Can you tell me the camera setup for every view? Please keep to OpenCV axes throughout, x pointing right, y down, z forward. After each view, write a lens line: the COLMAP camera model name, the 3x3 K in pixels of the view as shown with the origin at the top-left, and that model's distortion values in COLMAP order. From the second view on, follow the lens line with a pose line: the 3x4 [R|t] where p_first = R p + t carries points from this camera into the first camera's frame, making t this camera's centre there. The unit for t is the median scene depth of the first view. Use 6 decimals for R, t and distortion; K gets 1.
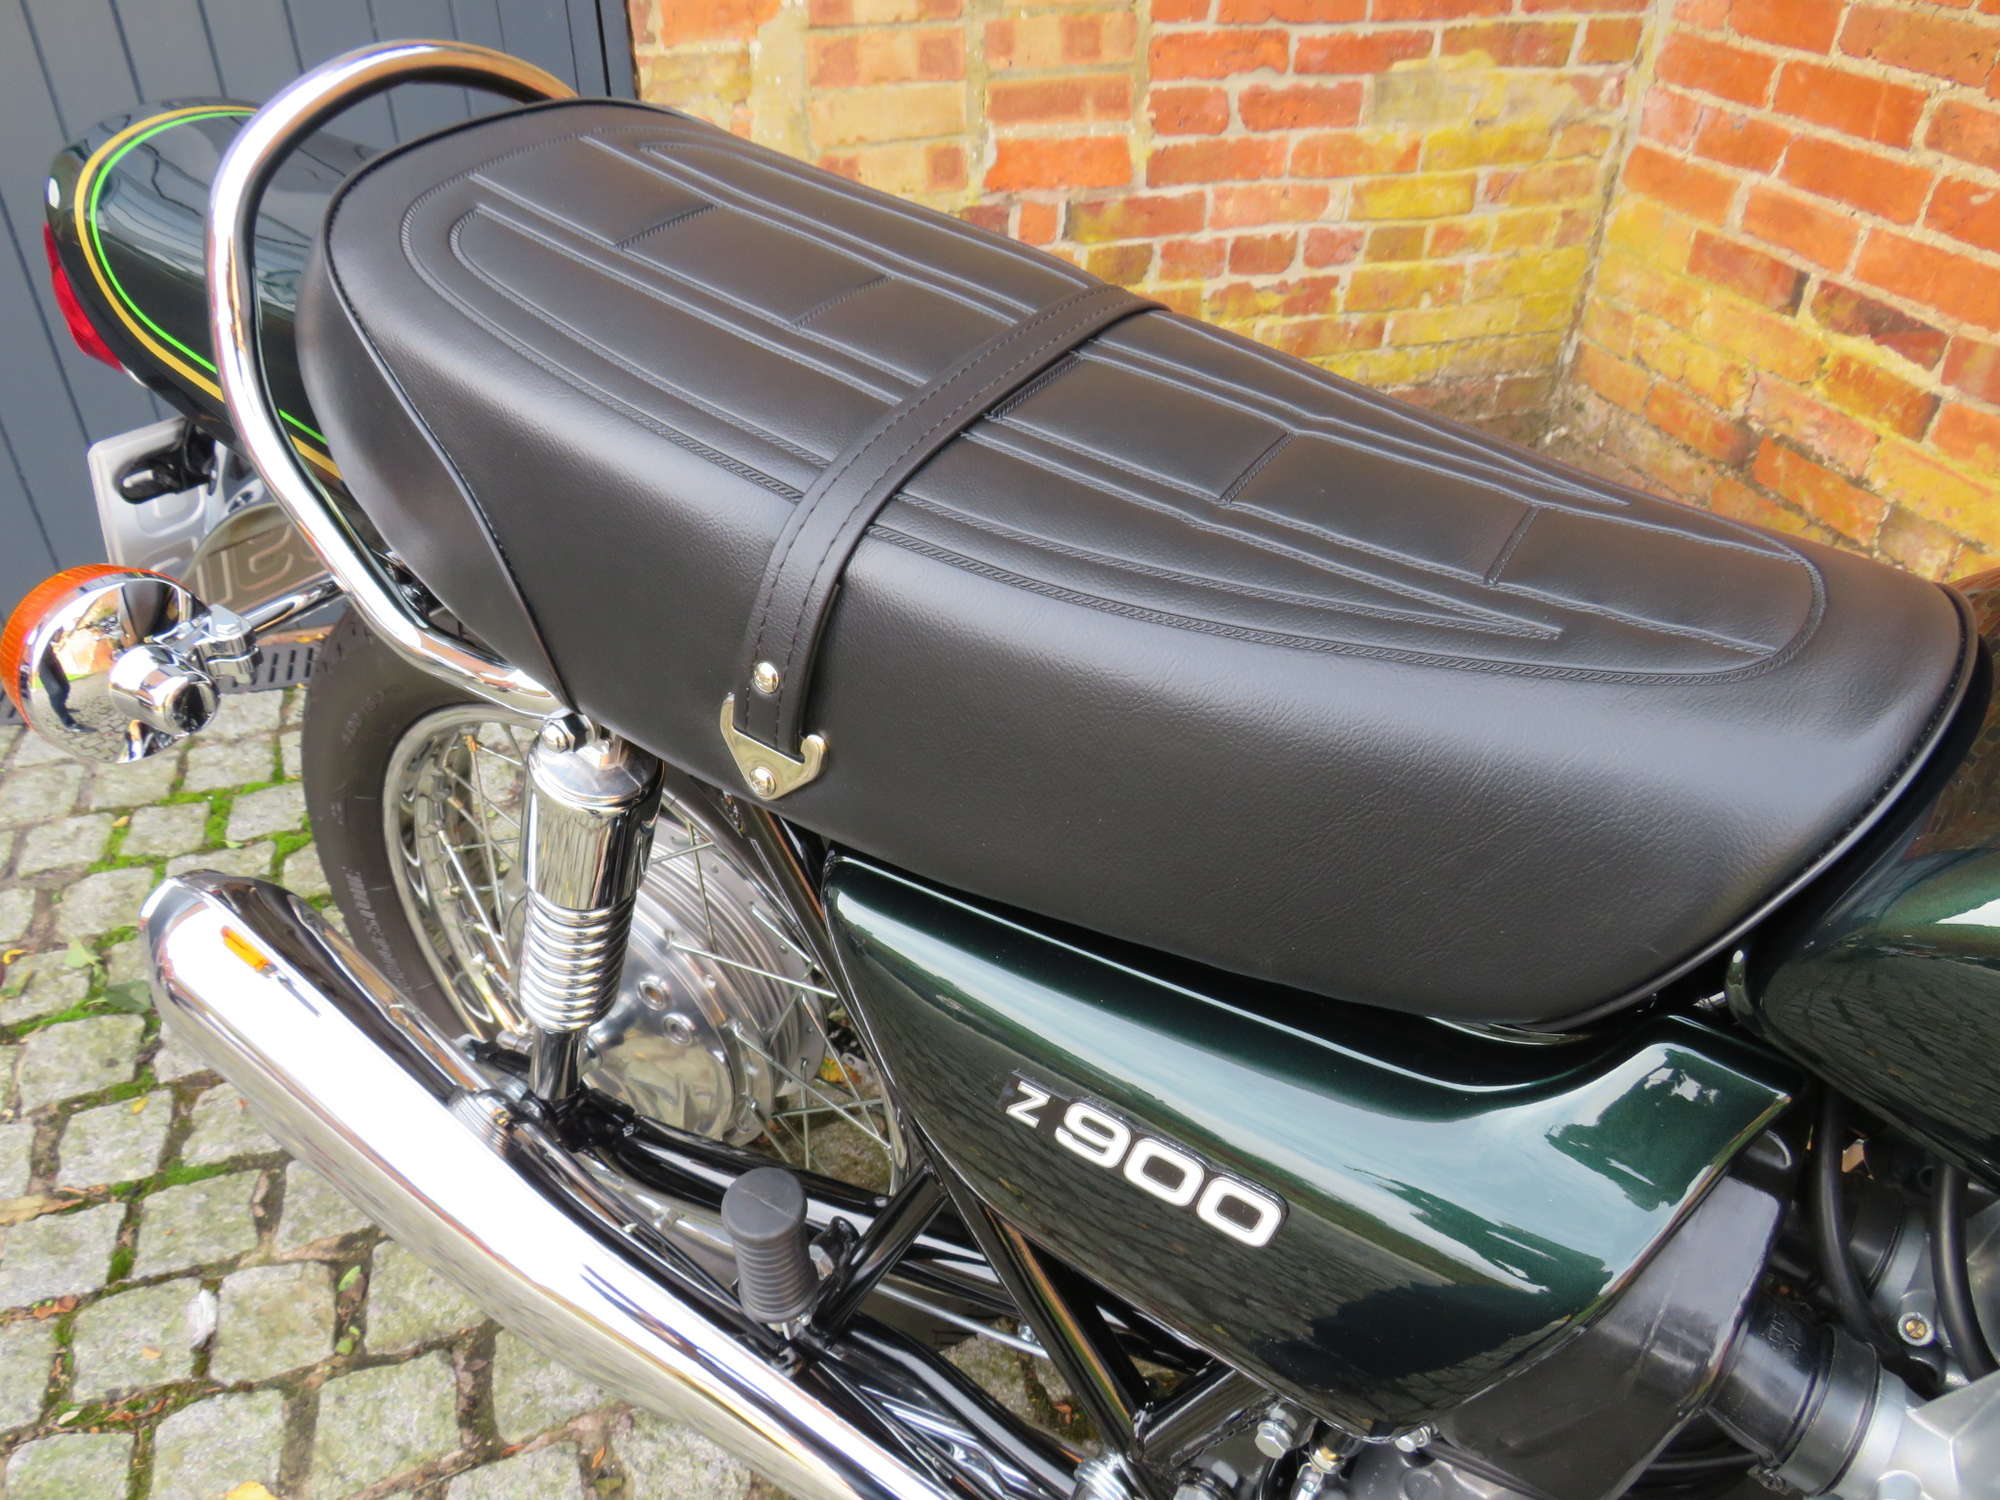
lens RADIAL K [[1421.4, 0, 984.5], [0, 1421.4, 755.3], [0, 0, 1]] dist [-0.031480, 0.029079]
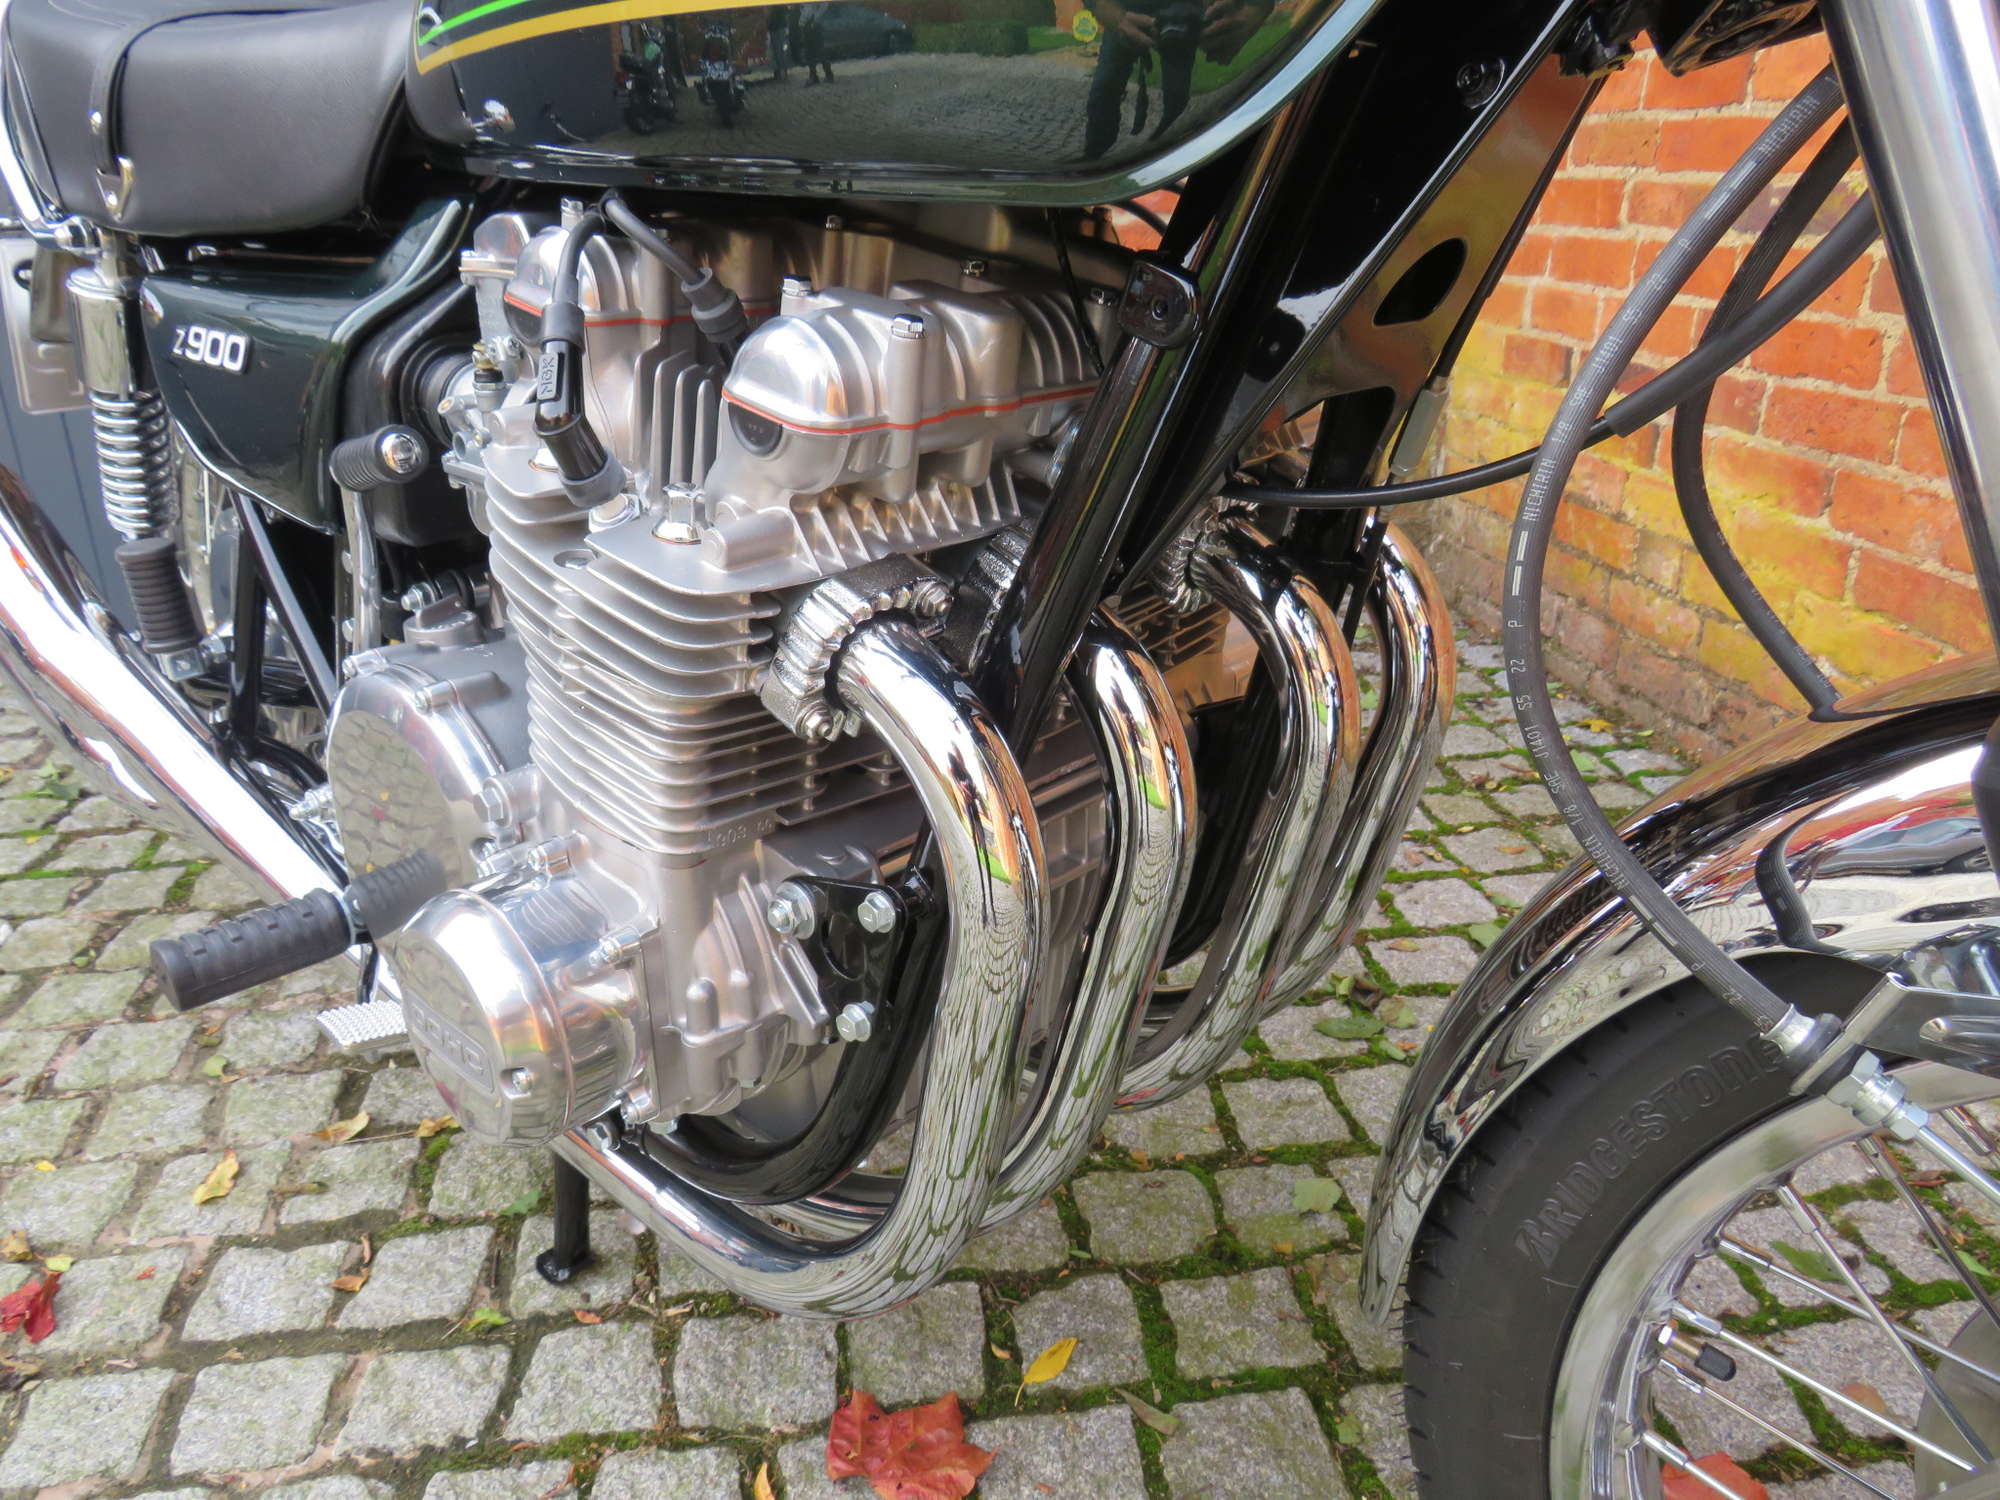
lens RADIAL K [[1421.4, 0, 984.5], [0, 1421.4, 755.3], [0, 0, 1]] dist [-0.031480, 0.029079]
pose [[0.981117, 0.038622, -0.189520, 0.332593], [-0.083939, 0.967799, -0.237315, 0.266225], [0.174252, 0.248742, 0.952766, -0.072154]]
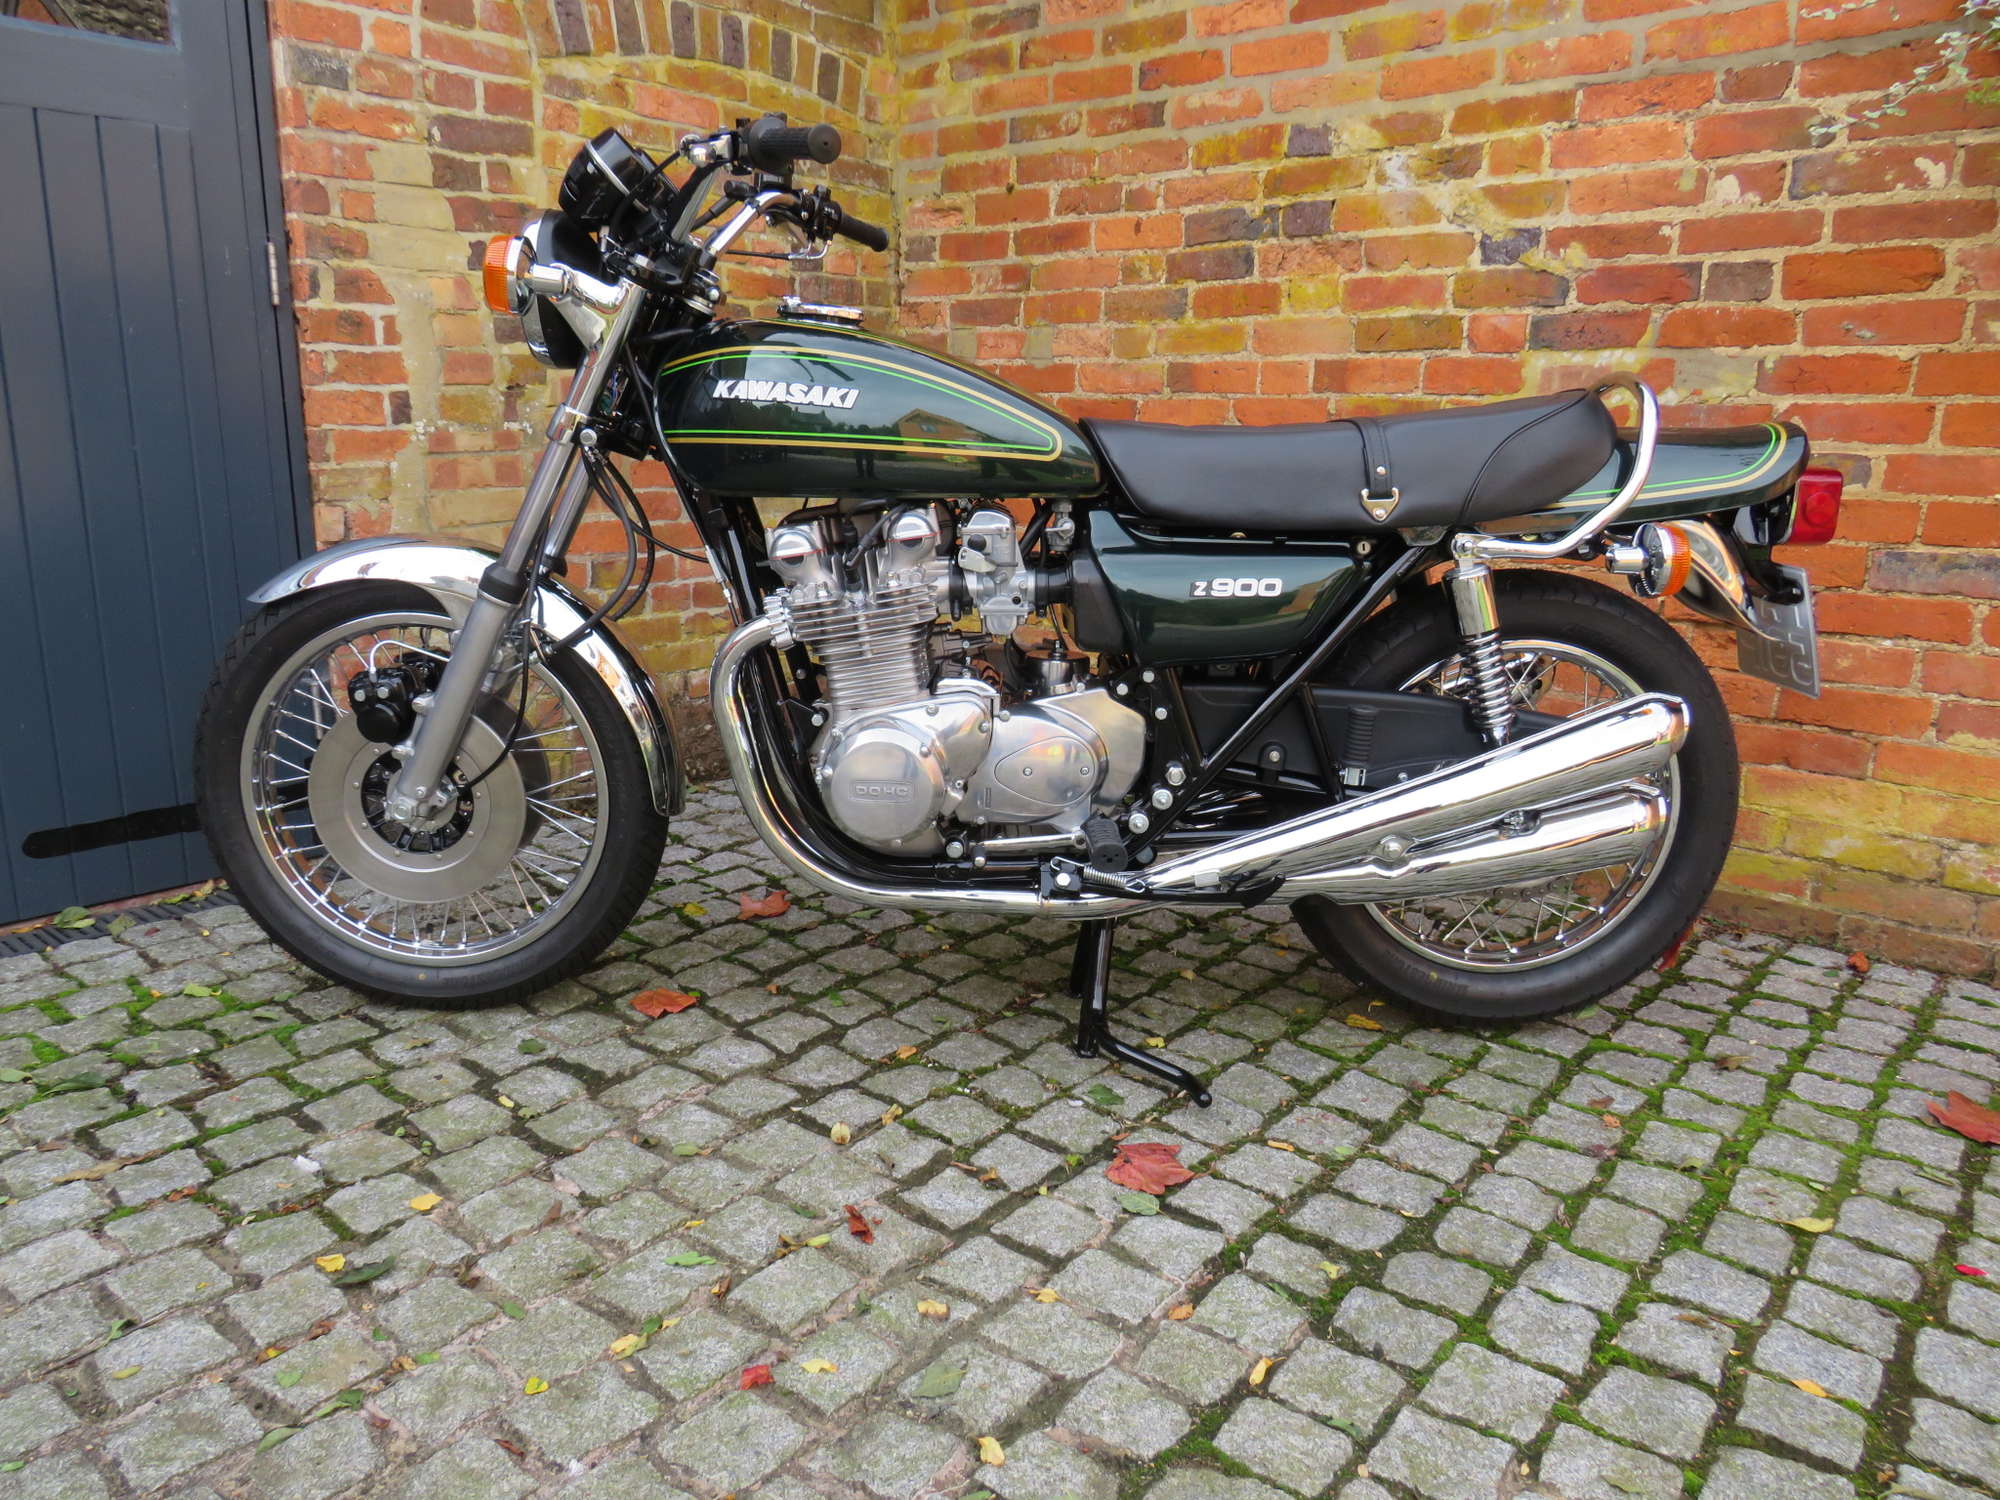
lens RADIAL K [[1416.6, 0, 997.5], [0, 1416.6, 746.7], [0, 0, 1]] dist [-0.023749, 0.008282]
pose [[0.853709, -0.130957, 0.504016, -0.351883], [0.314336, 0.901240, -0.298260, 0.370748], [-0.415180, 0.413058, 0.810561, -0.328513]]
